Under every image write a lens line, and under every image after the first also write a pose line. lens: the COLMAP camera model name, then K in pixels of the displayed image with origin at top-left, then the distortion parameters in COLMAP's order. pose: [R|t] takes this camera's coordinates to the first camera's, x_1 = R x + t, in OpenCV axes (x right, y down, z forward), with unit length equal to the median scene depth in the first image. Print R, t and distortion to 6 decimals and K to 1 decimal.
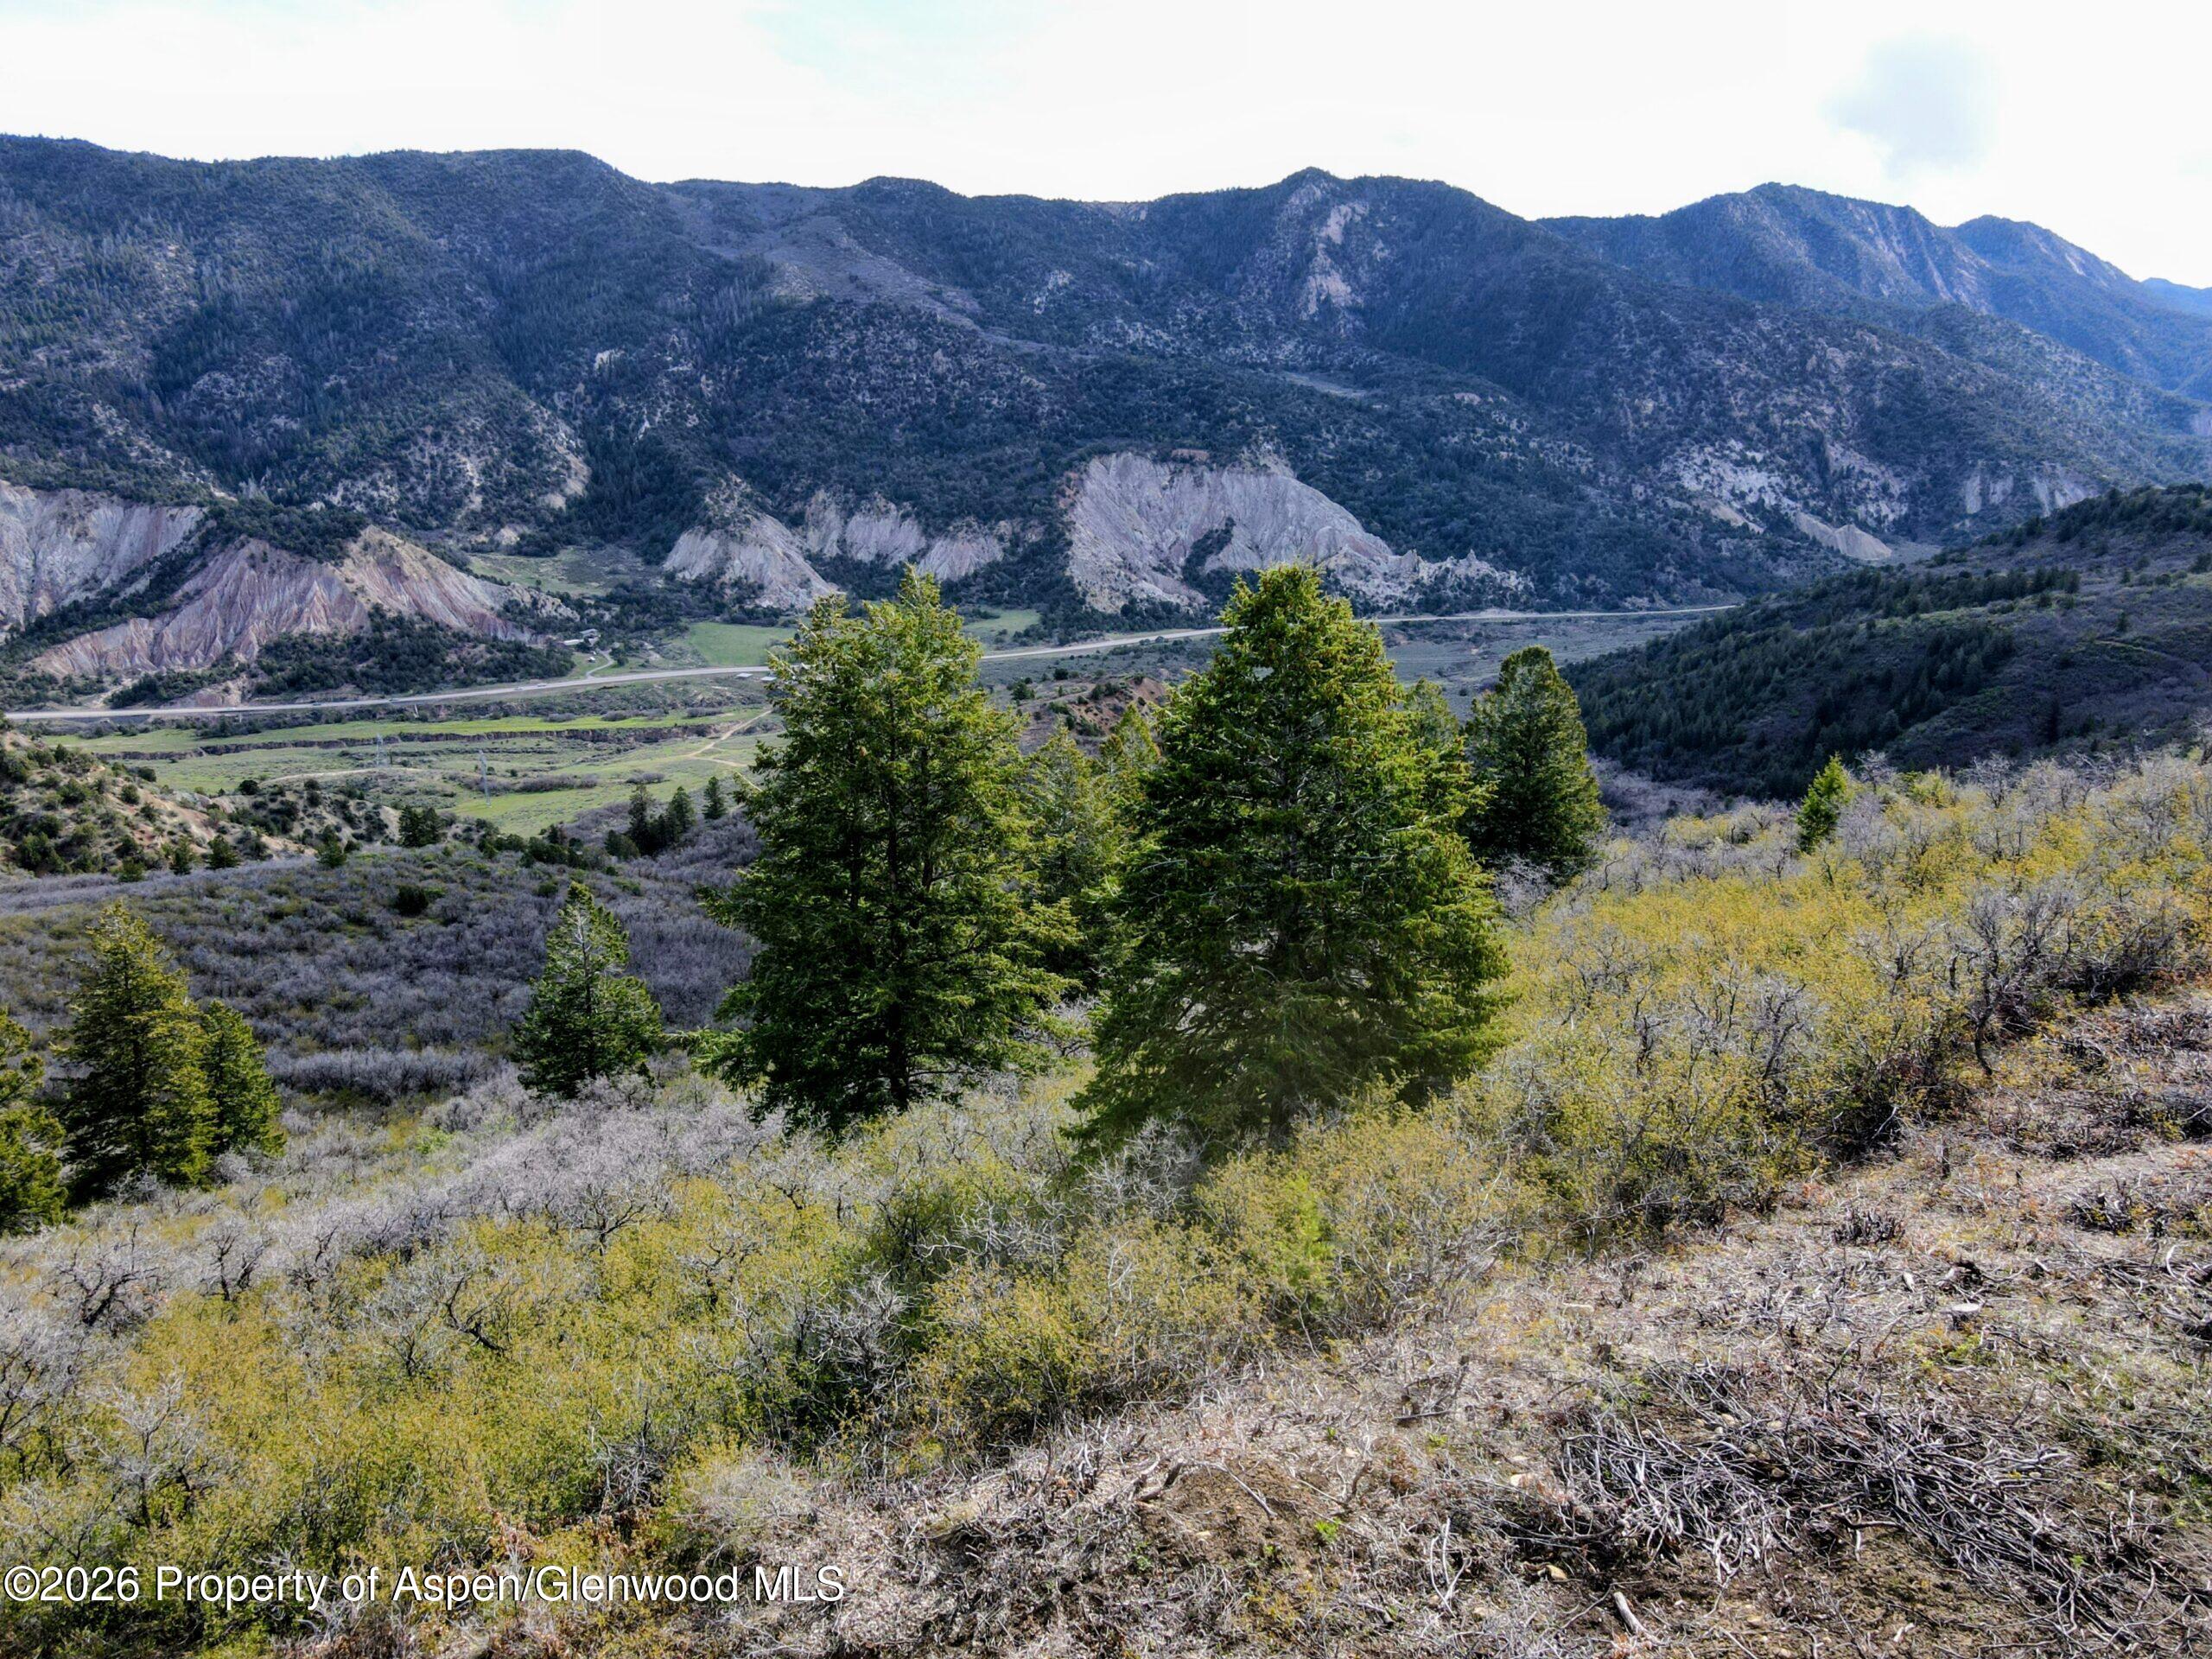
lens RADIAL K [[1578.5, 0, 1107.7], [0, 1578.5, 827.9], [0, 0, 1]] dist [0.017785, -0.017349]
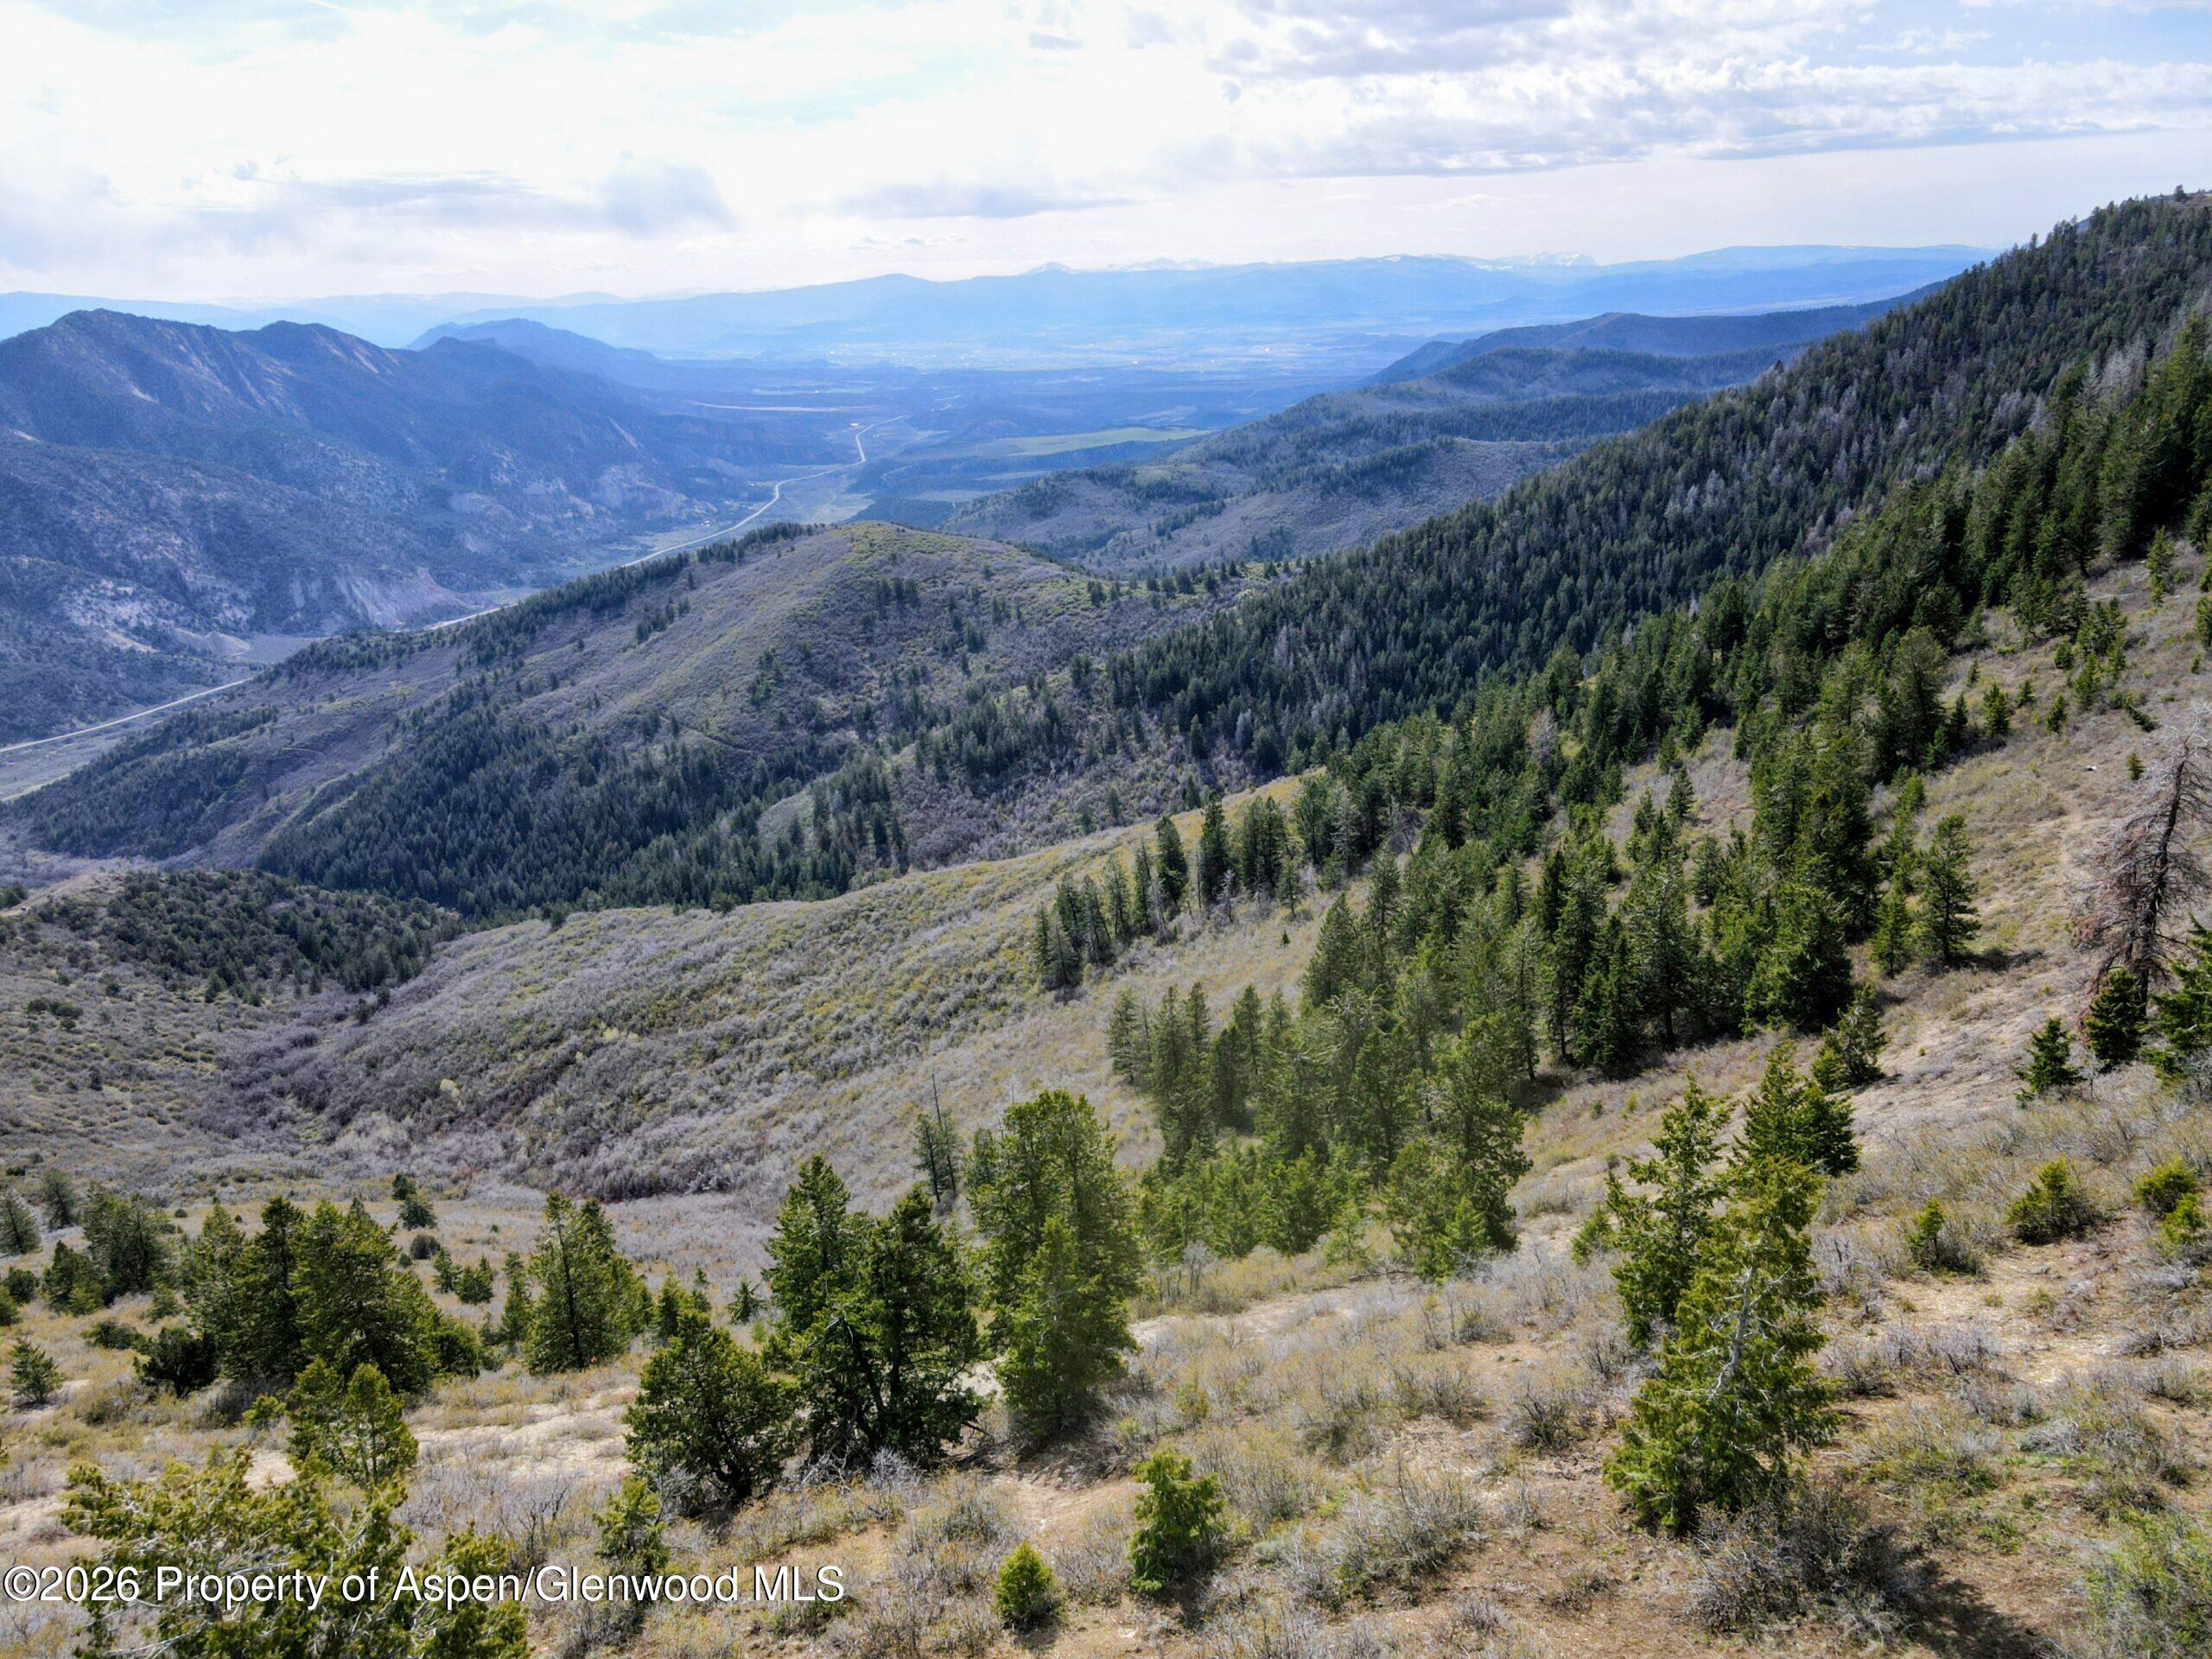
lens RADIAL K [[1578.5, 0, 1105.3], [0, 1578.5, 810.7], [0, 0, 1]] dist [0.017785, -0.017349]
pose [[0.618740, -0.255727, 0.742808, -0.122395], [0.257662, 0.959291, 0.115631, 0.002444], [-0.742139, 0.119848, 0.659443, -0.475872]]
